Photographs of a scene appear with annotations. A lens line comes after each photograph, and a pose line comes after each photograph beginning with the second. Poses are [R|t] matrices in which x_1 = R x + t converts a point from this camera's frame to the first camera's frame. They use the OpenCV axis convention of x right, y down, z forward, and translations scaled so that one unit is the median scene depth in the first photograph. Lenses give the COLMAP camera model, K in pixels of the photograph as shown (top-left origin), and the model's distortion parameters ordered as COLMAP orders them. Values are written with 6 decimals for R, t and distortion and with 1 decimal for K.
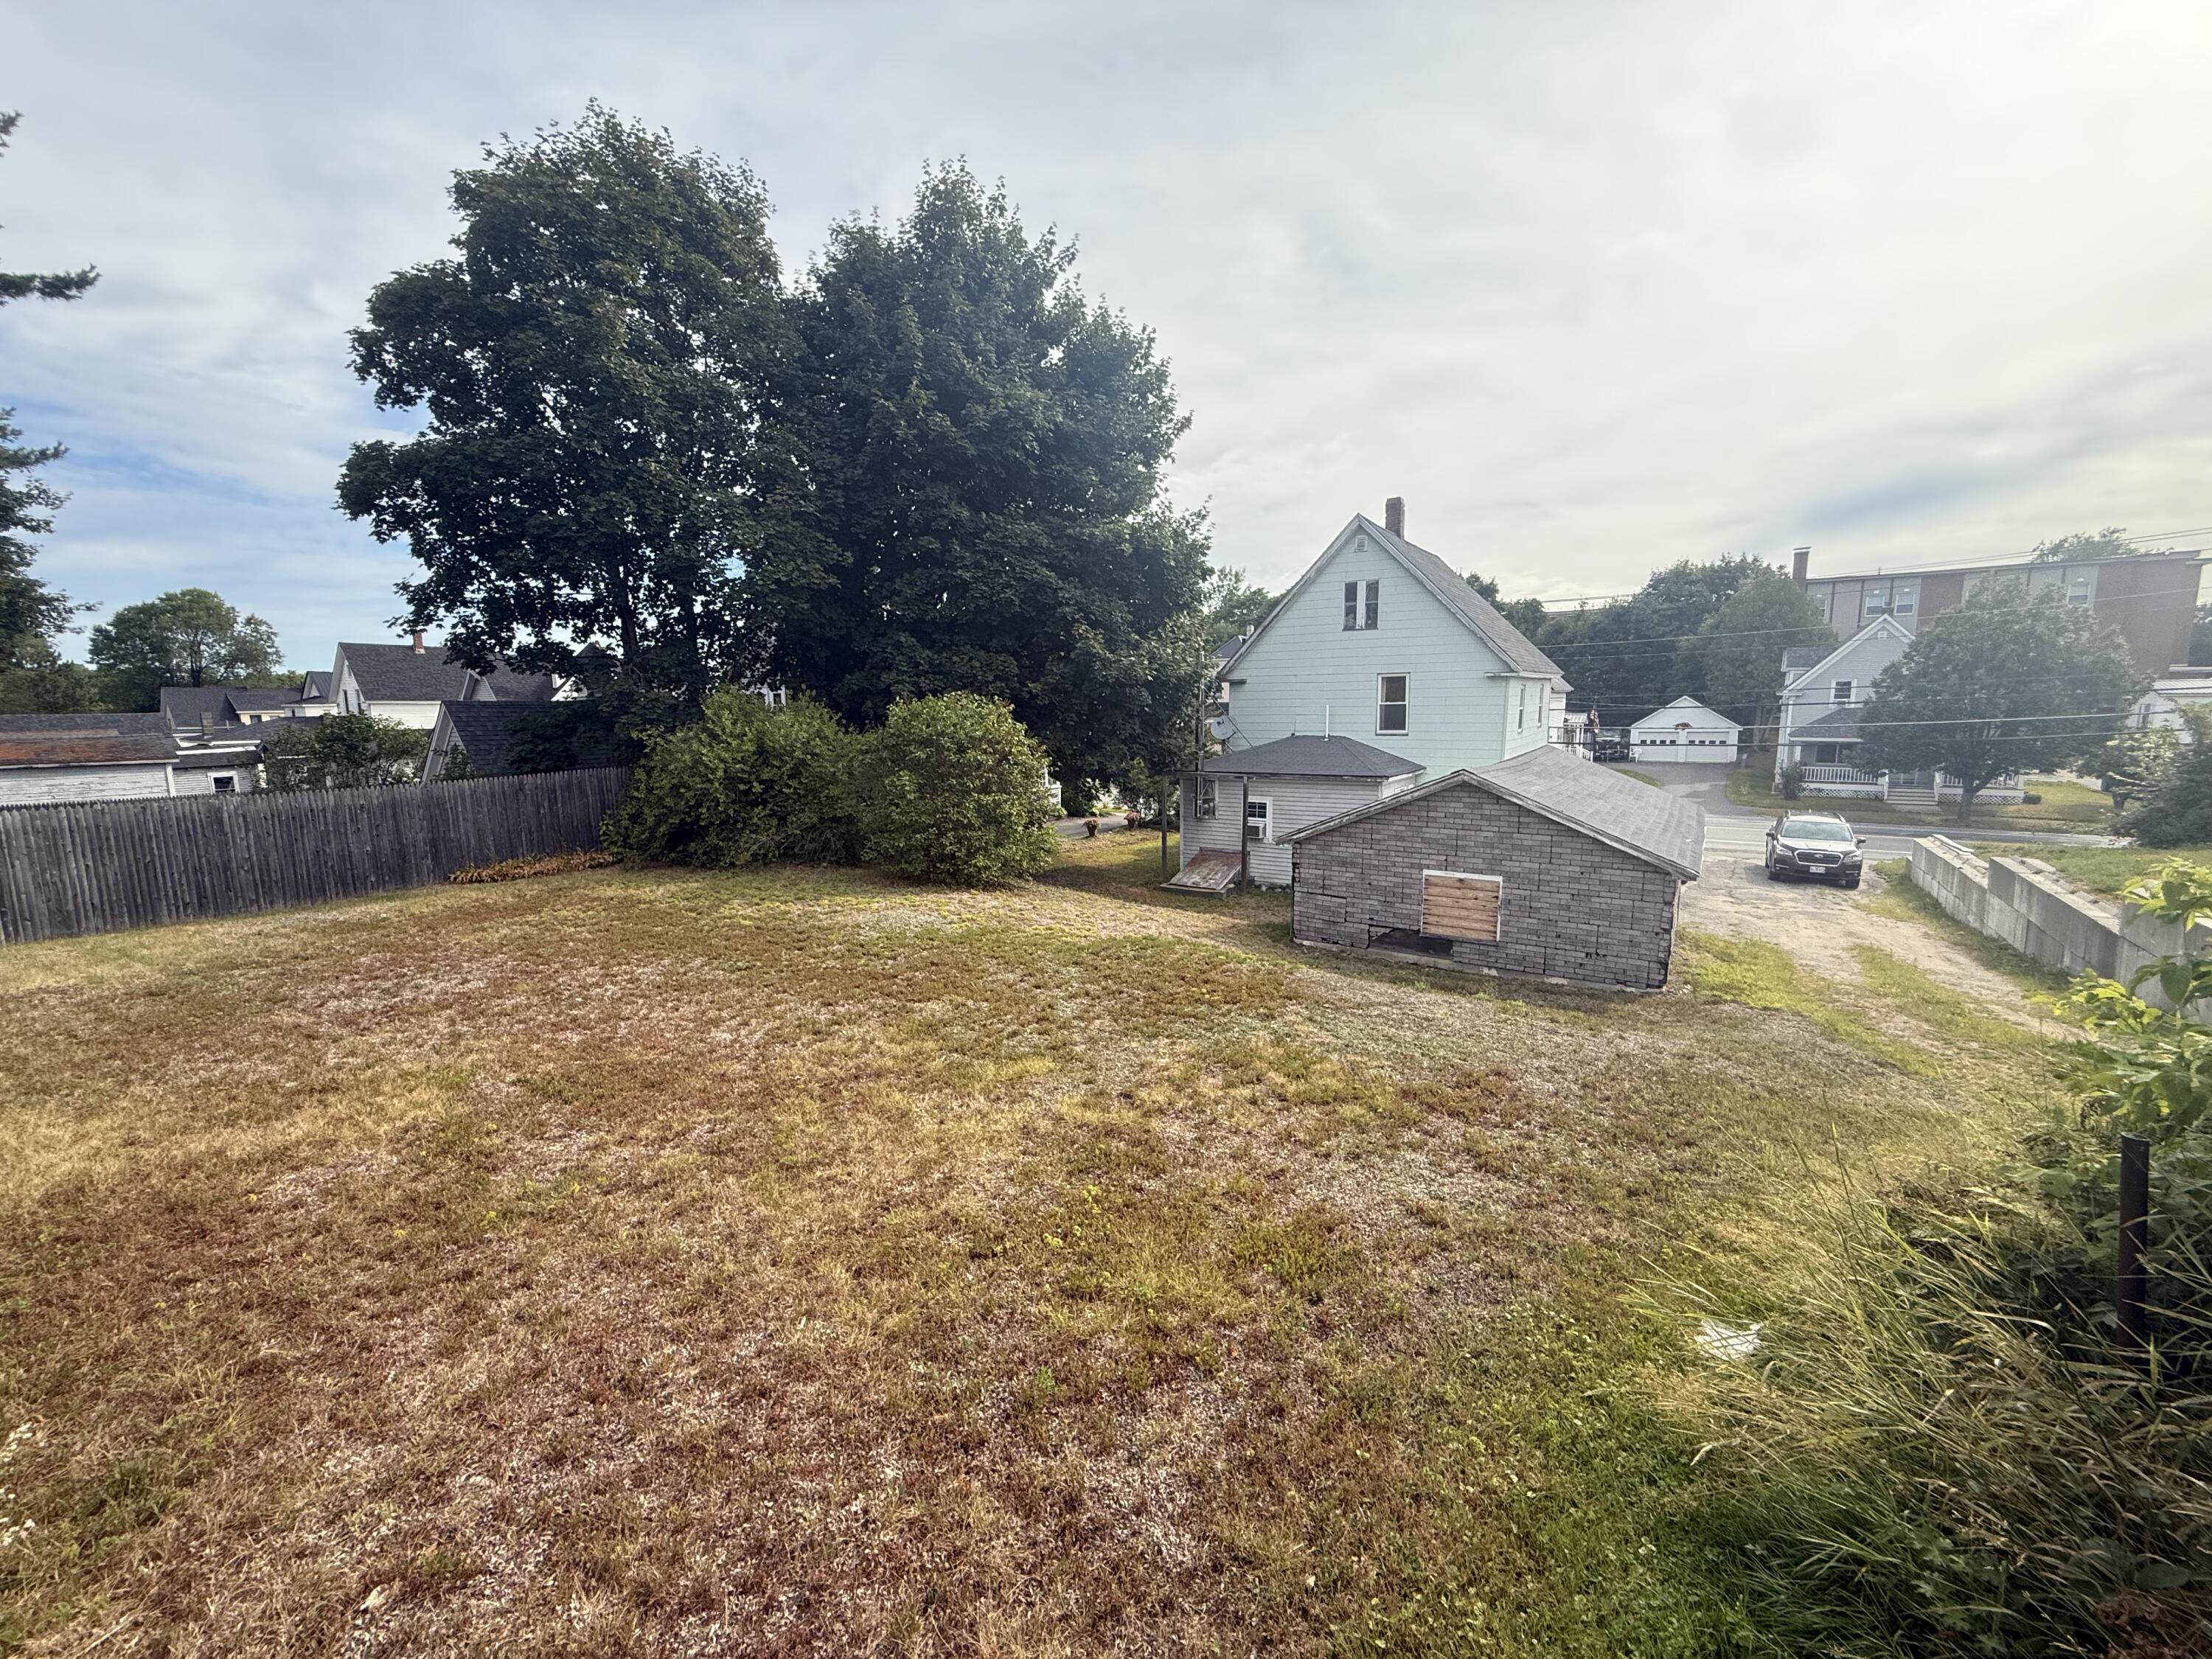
lens RADIAL K [[878.1, 0, 1094.4], [0, 878.1, 822.9], [0, 0, 1]] dist [0.001461, -0.000546]
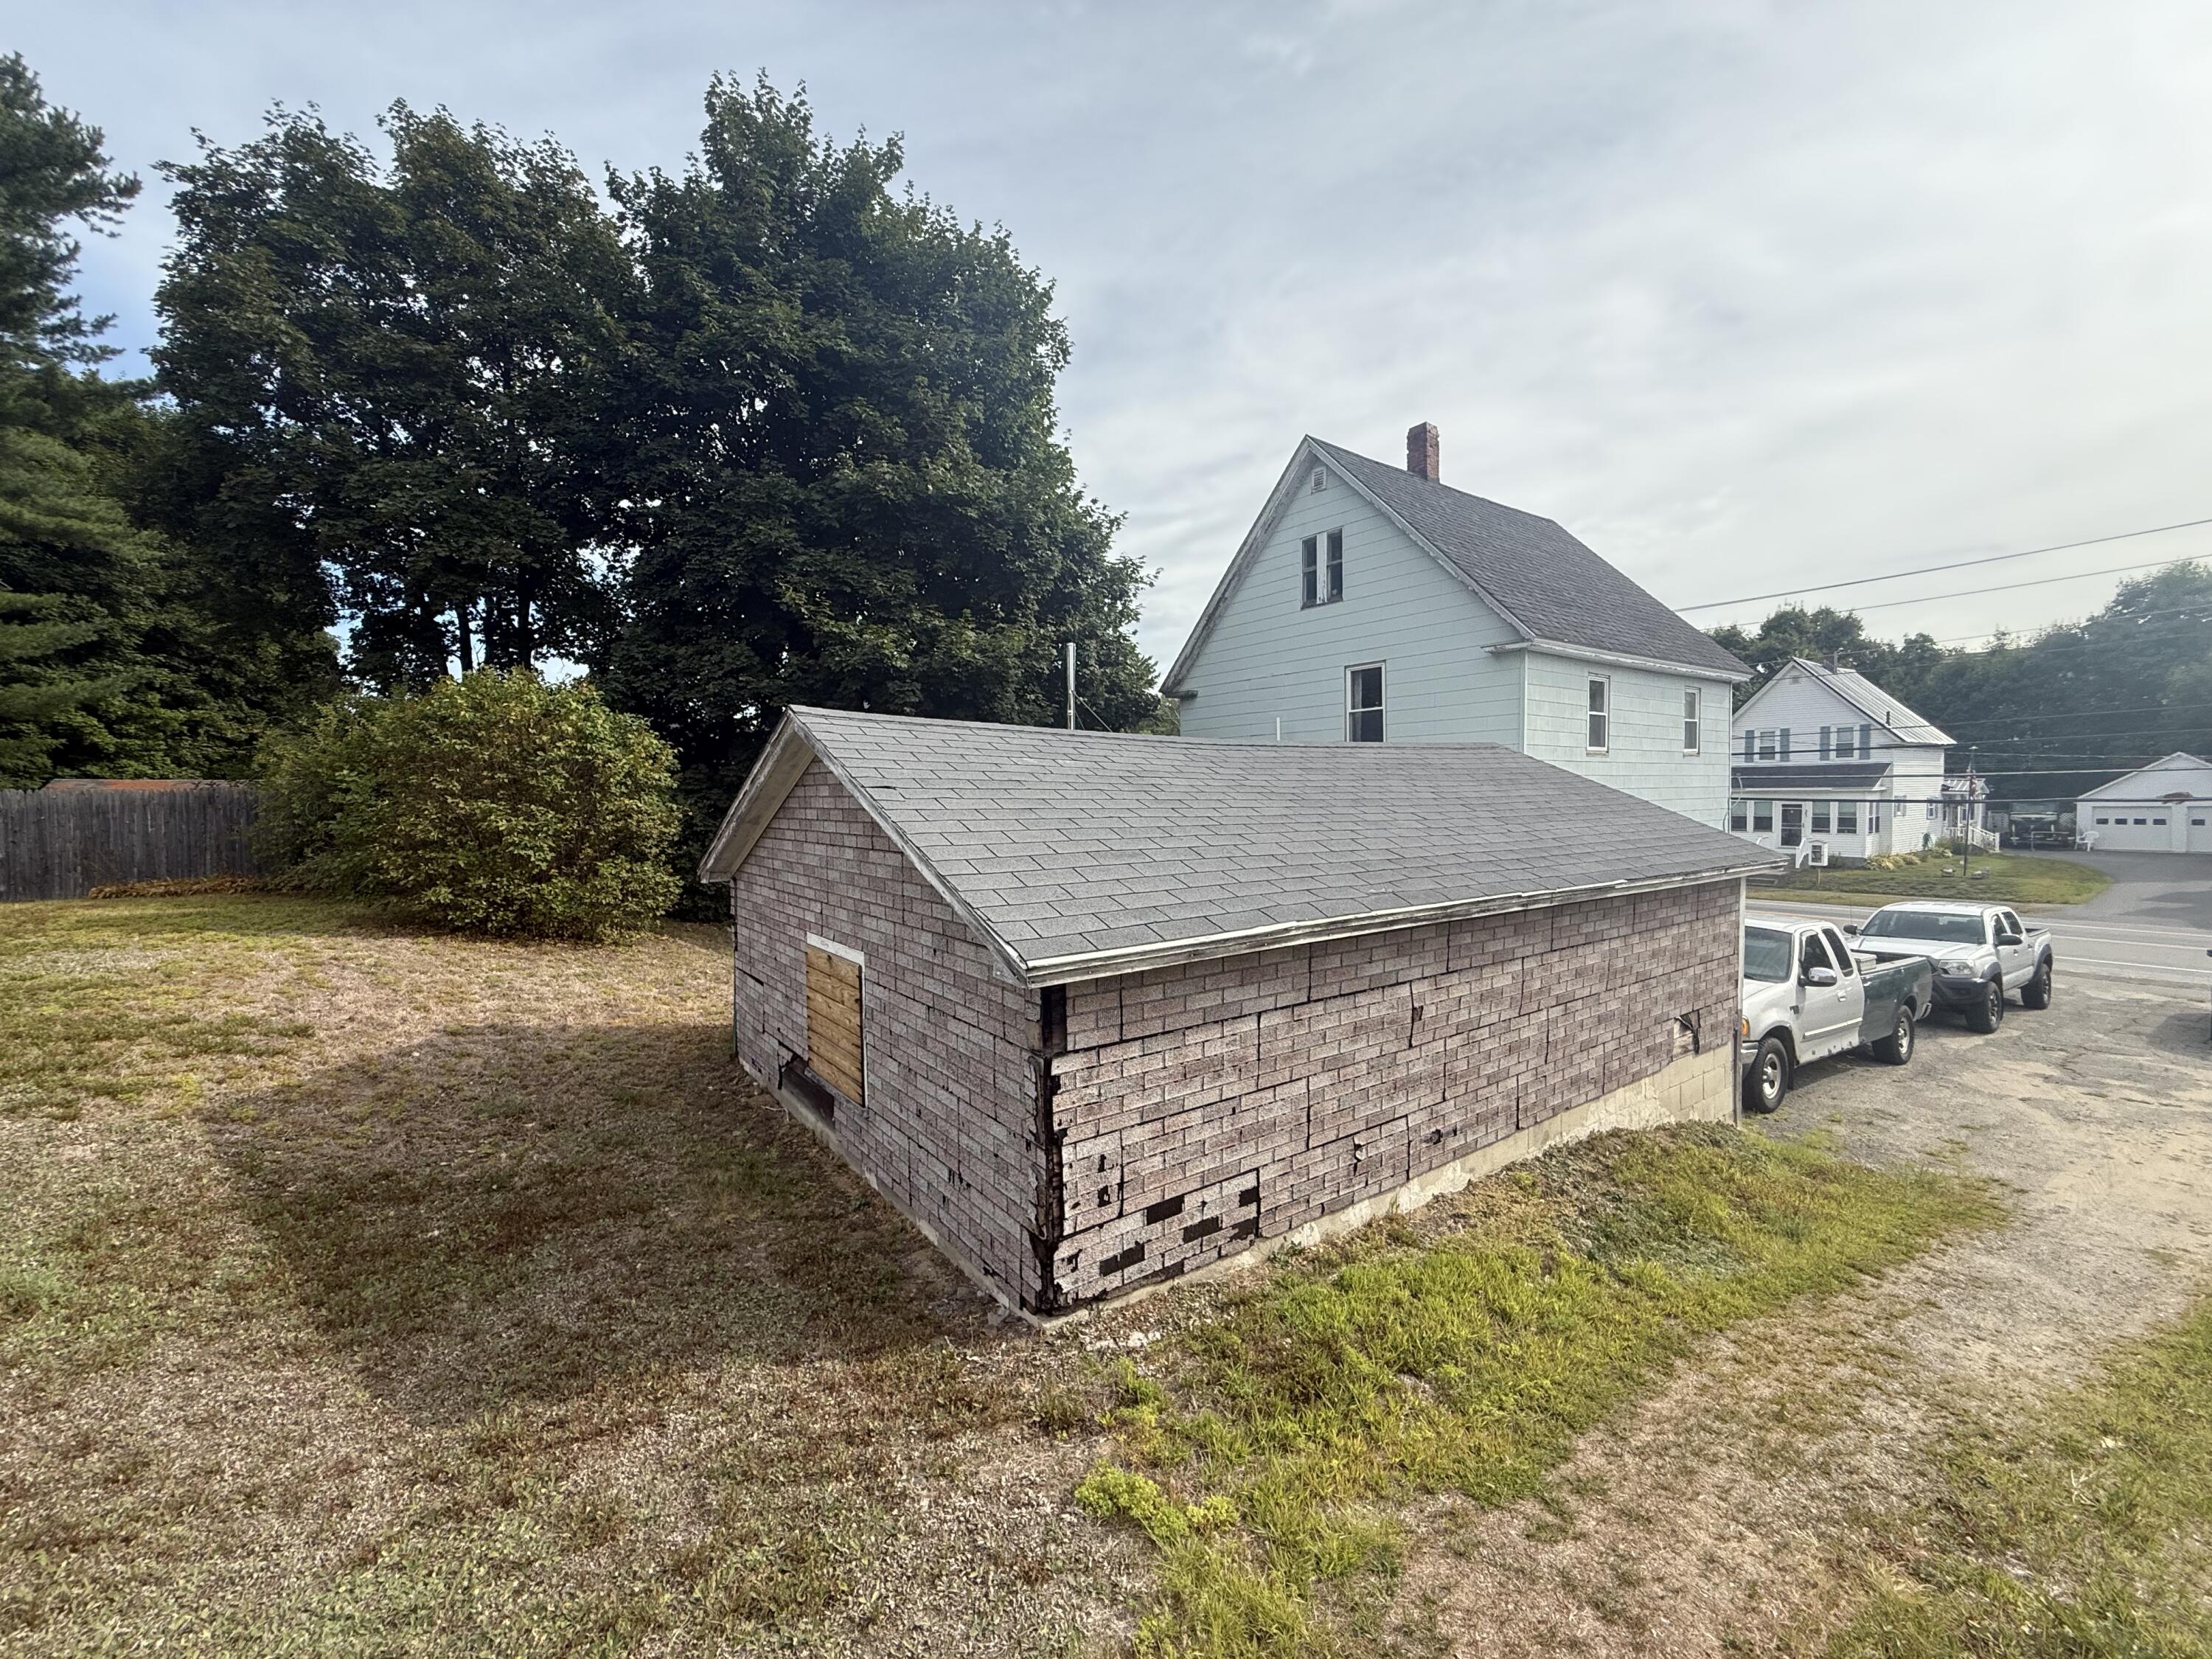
lens RADIAL K [[878.1, 0, 1103.5], [0, 878.1, 821.6], [0, 0, 1]] dist [0.001461, -0.000546]
pose [[0.941402, 0.011809, -0.337081, 0.394494], [-0.046240, 0.994469, -0.094300, 0.017906], [0.334103, 0.104360, 0.936741, 0.348339]]
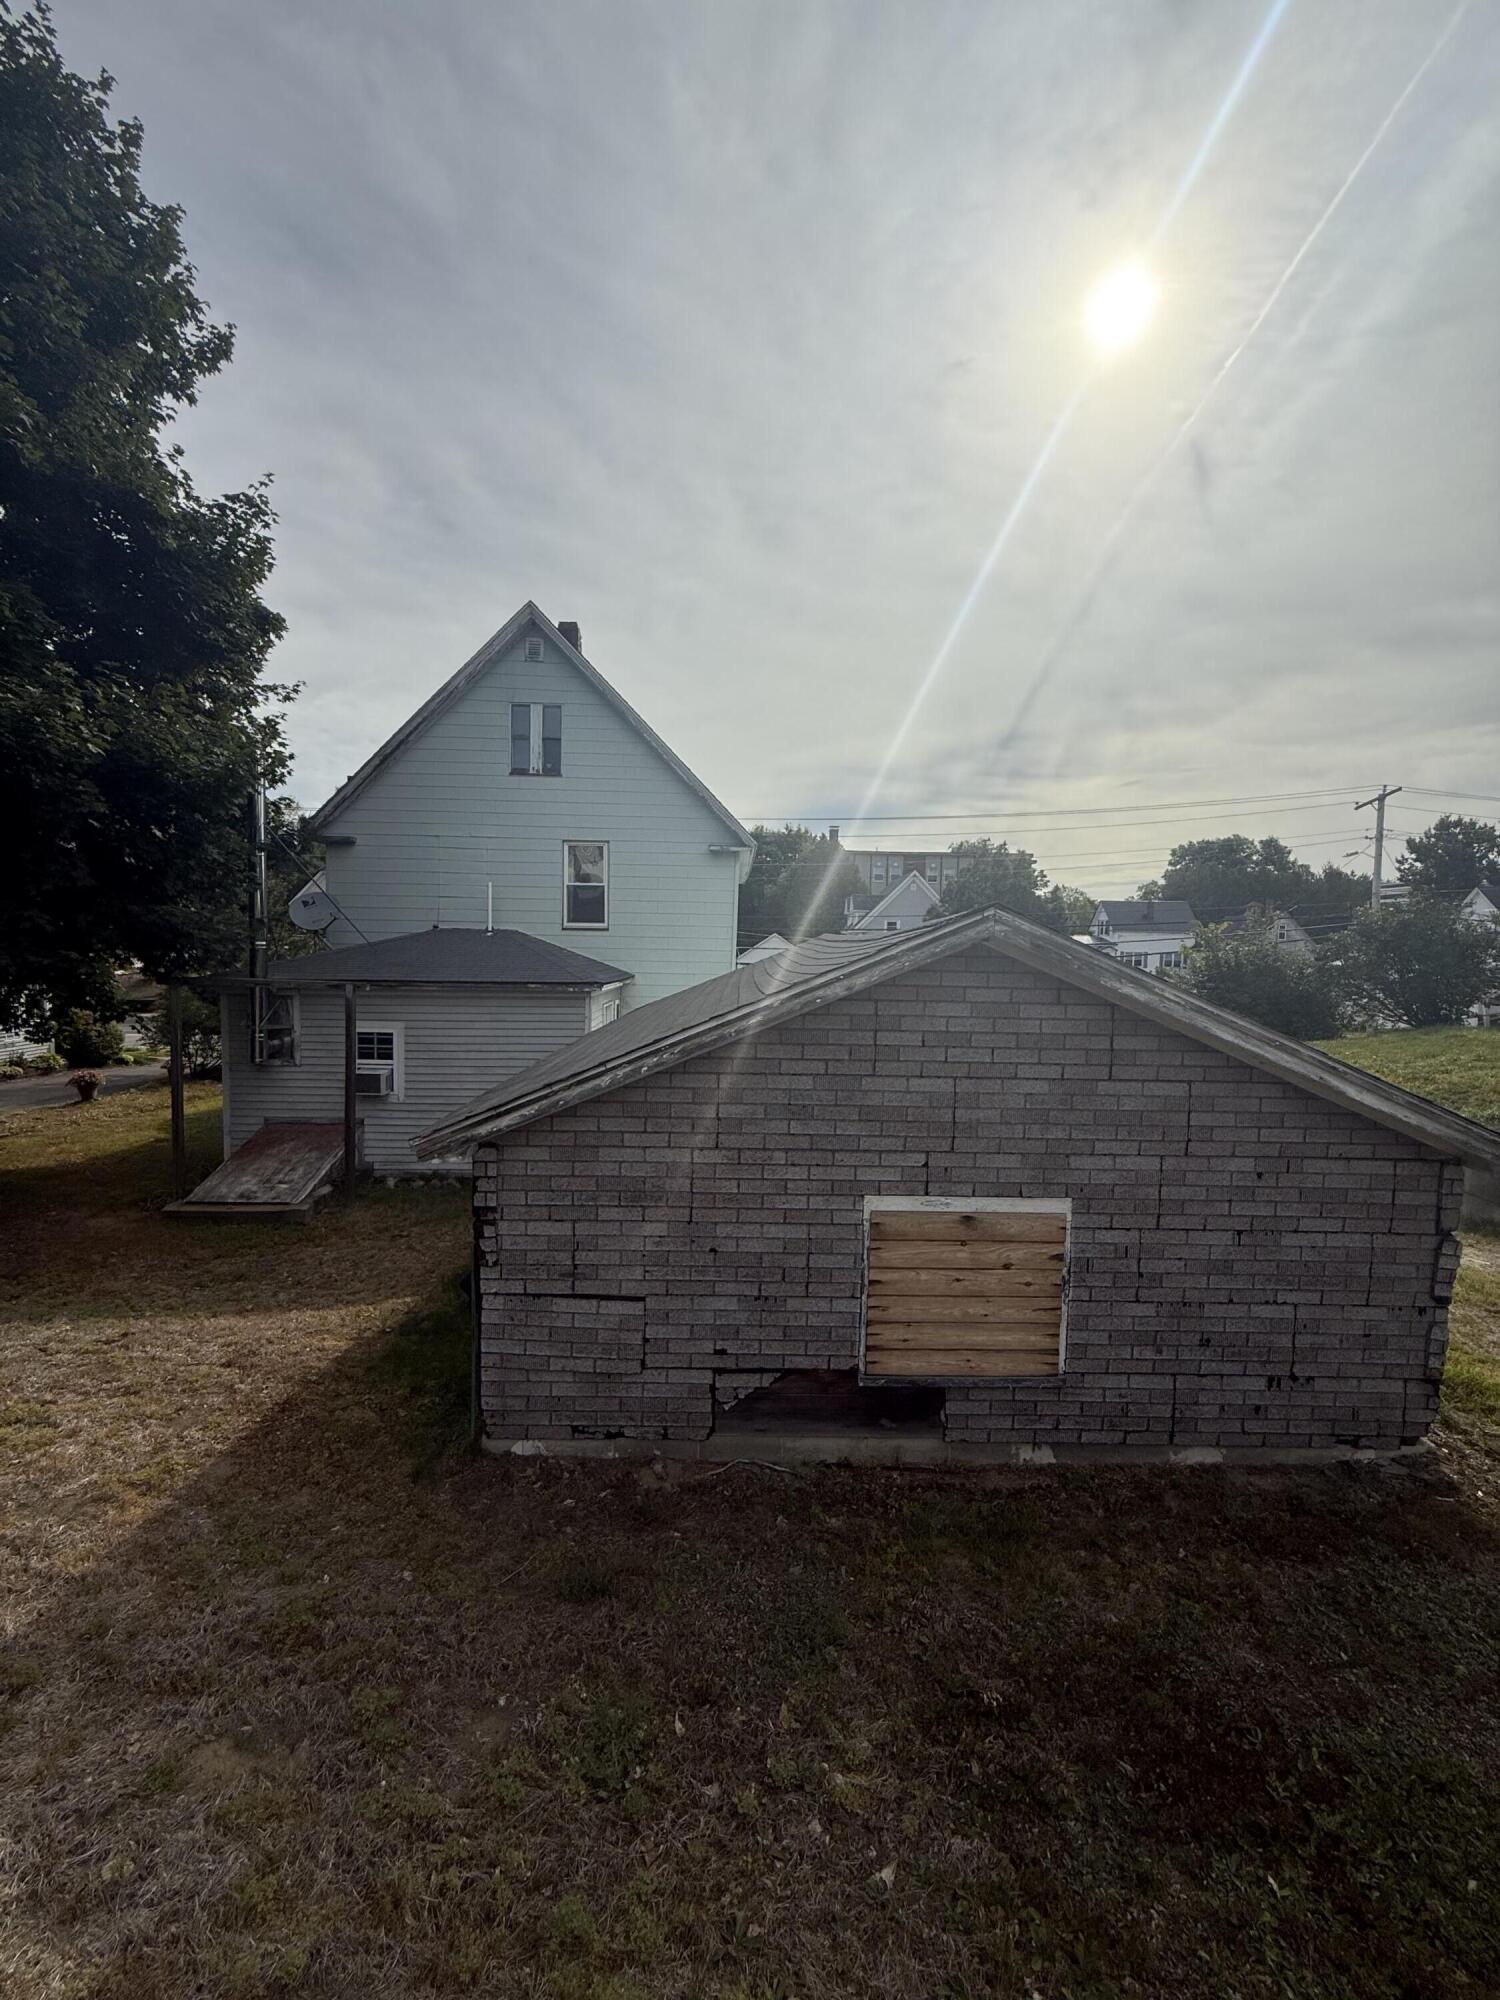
lens RADIAL K [[793.9, 0, 743.0], [0, 793.9, 987.5], [0, 0, 1]] dist [0.001461, -0.000546]
pose [[0.822176, -0.001482, 0.569231, 0.088204], [0.047788, 0.996646, -0.066429, -0.006790], [-0.567223, 0.081818, 0.819490, 0.438317]]
